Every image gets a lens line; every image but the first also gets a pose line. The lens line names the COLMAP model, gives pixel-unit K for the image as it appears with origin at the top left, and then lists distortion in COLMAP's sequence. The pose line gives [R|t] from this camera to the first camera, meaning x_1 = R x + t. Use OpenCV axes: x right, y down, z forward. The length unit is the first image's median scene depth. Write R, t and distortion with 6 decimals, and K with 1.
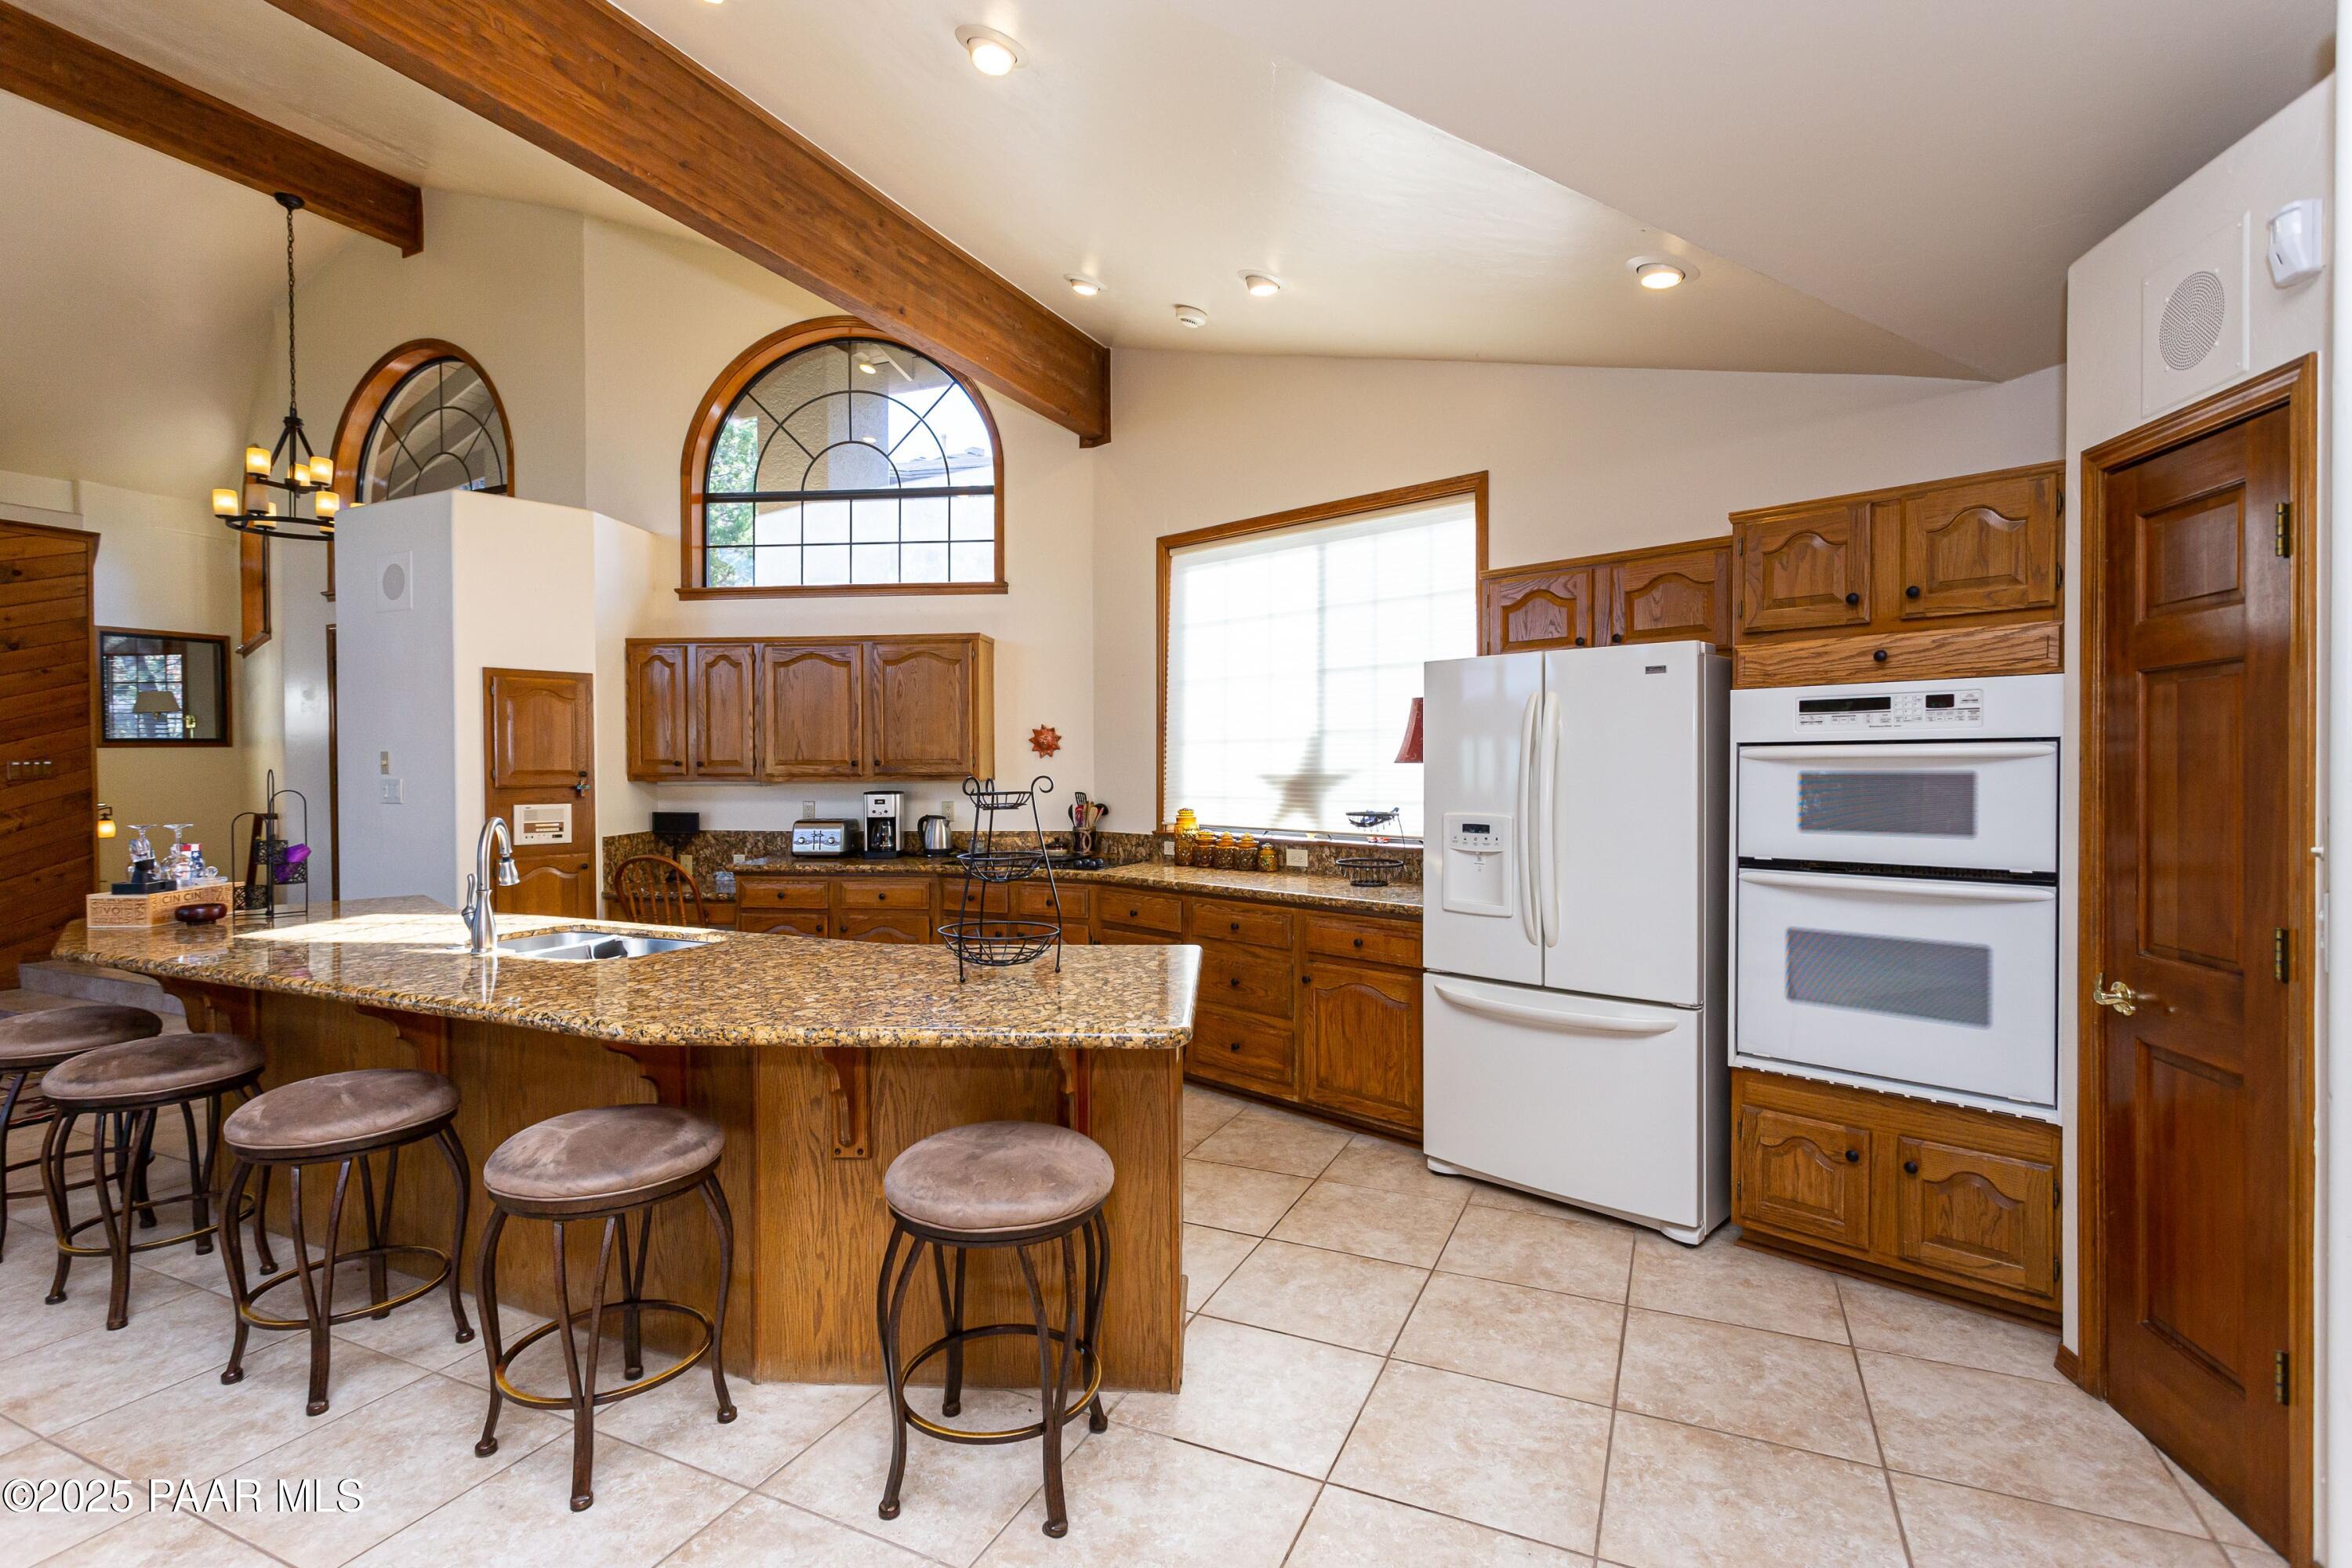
lens RADIAL K [[1102.4, 0, 1162.8], [0, 1102.4, 781.7], [0, 0, 1]] dist [0.000122, -0.000037]
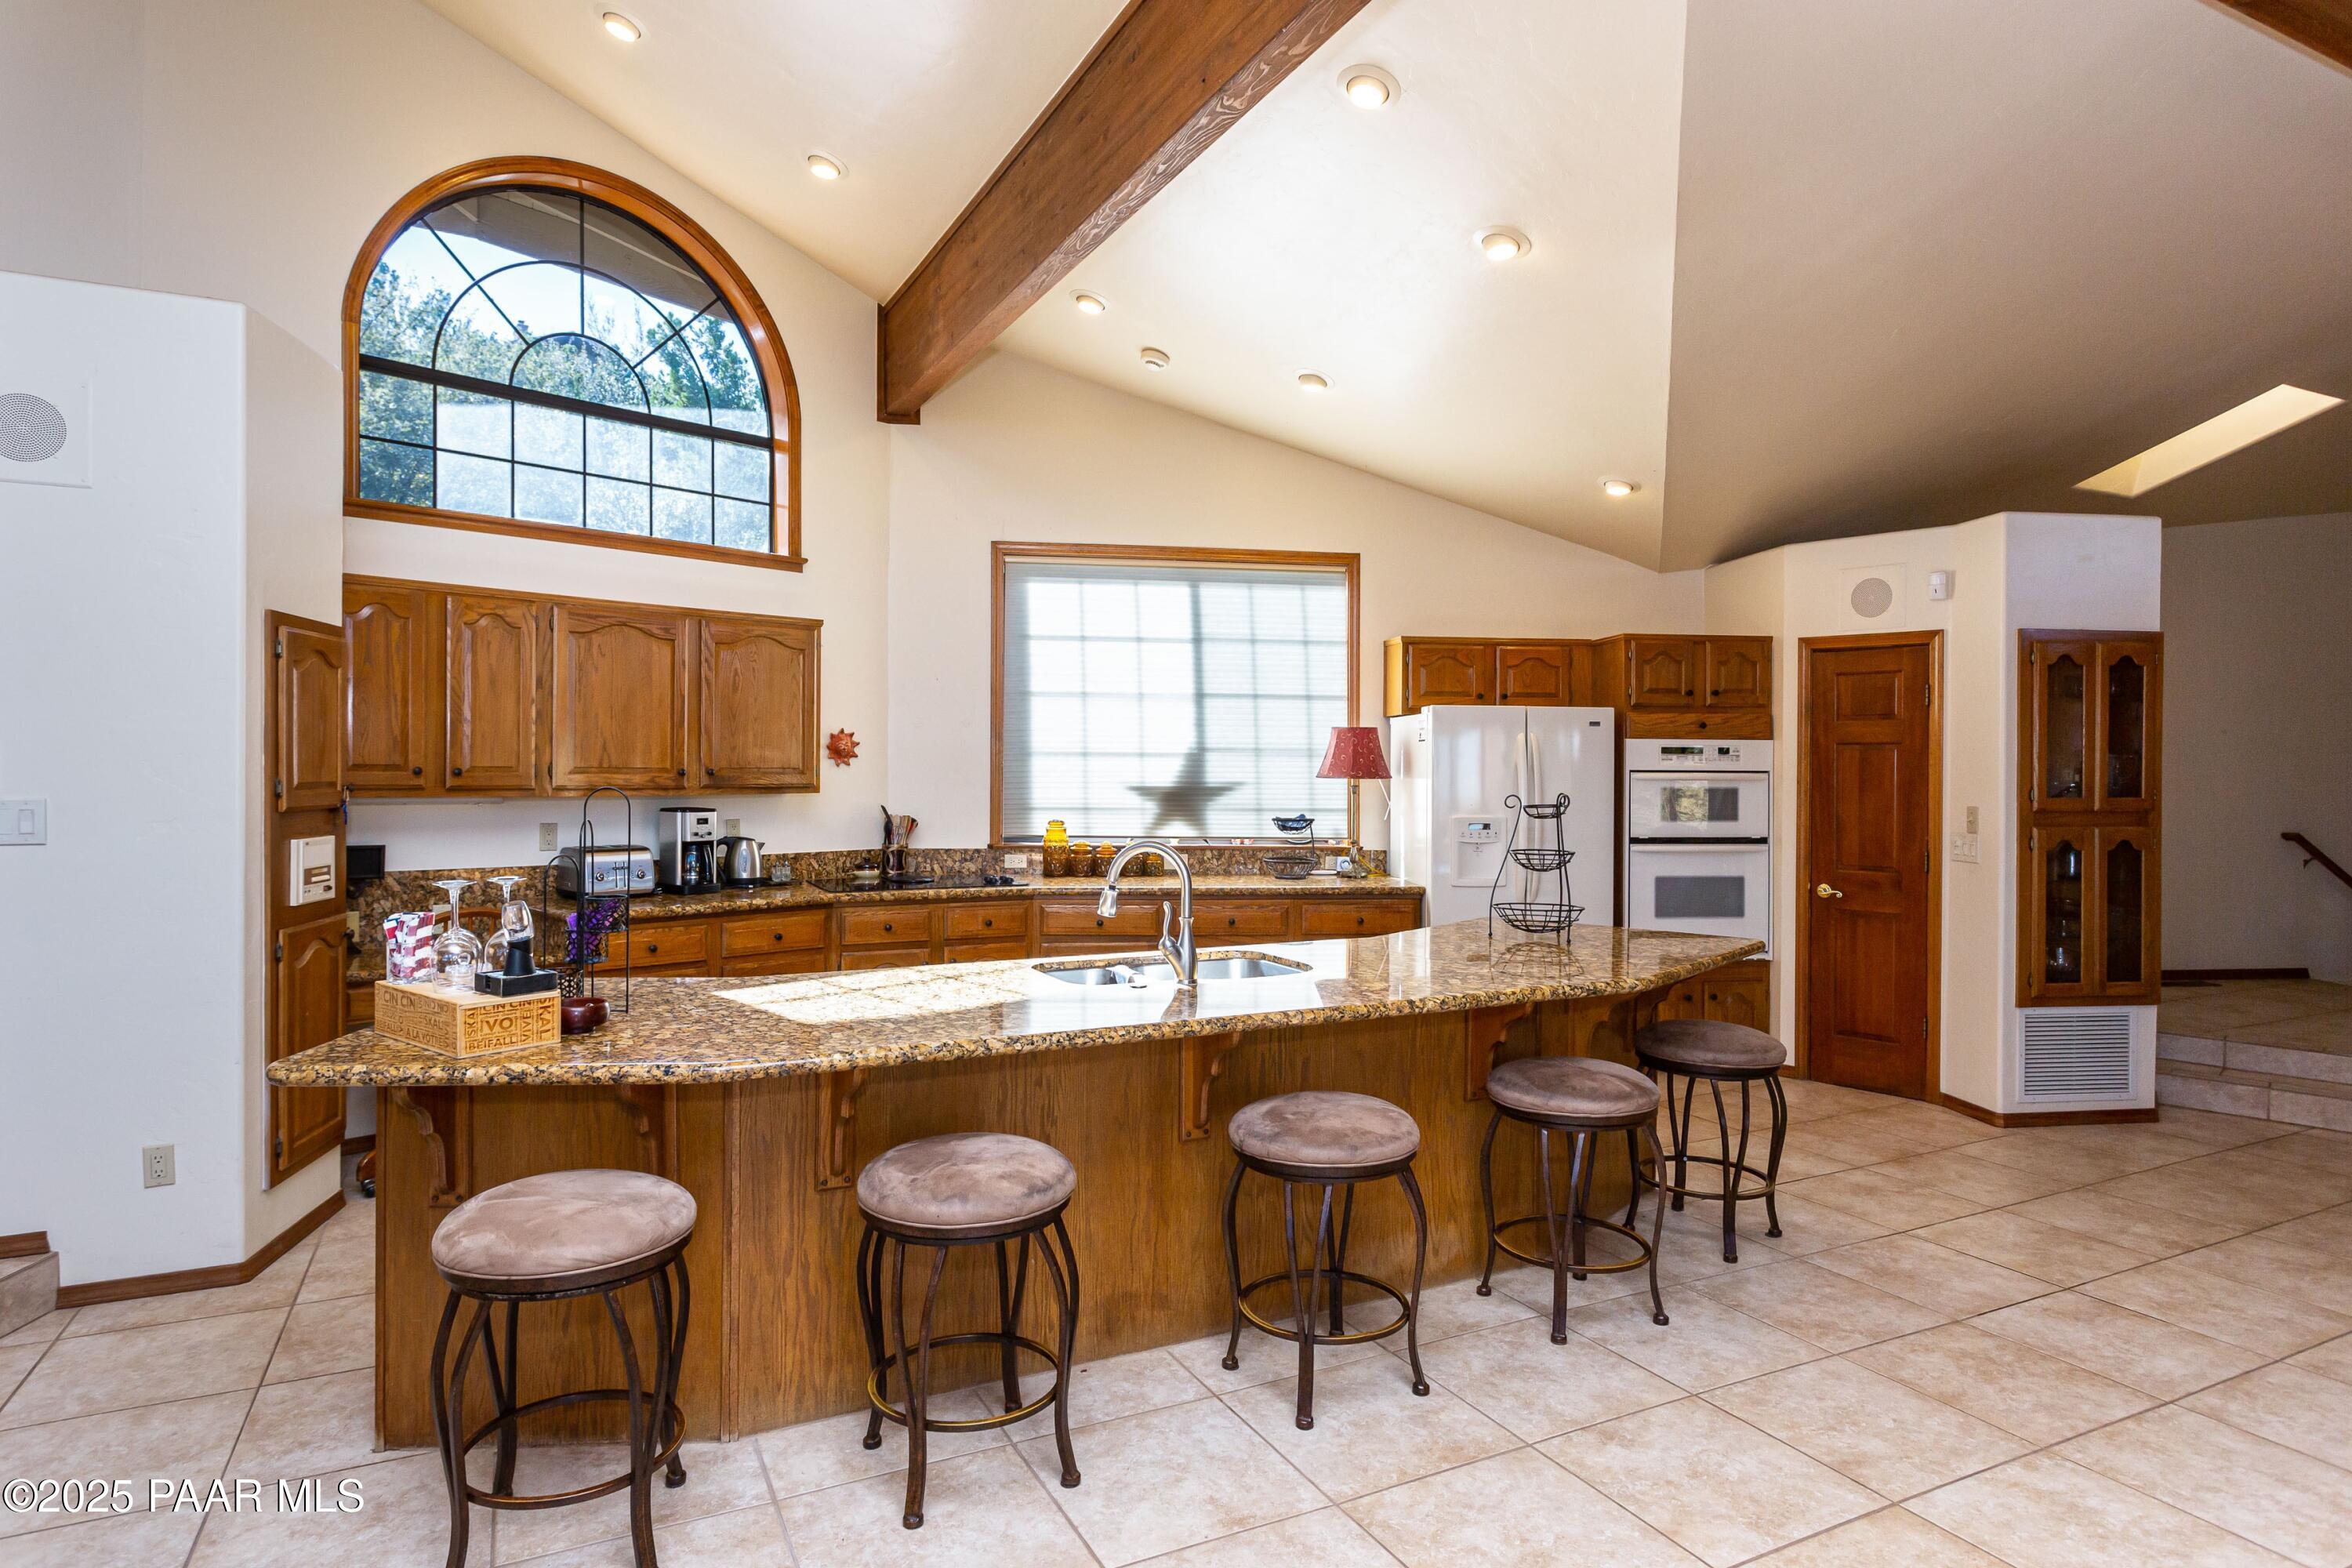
lens RADIAL K [[1294.6, 0, 1176.4], [0, 1294.6, 774.4], [0, 0, 1]] dist [-0.003555, -0.000568]
pose [[0.617828, 0.004523, 0.786300, -0.884764], [0.001104, 0.999977, -0.006620, -0.009806], [-0.786312, 0.004958, 0.617809, 0.189651]]
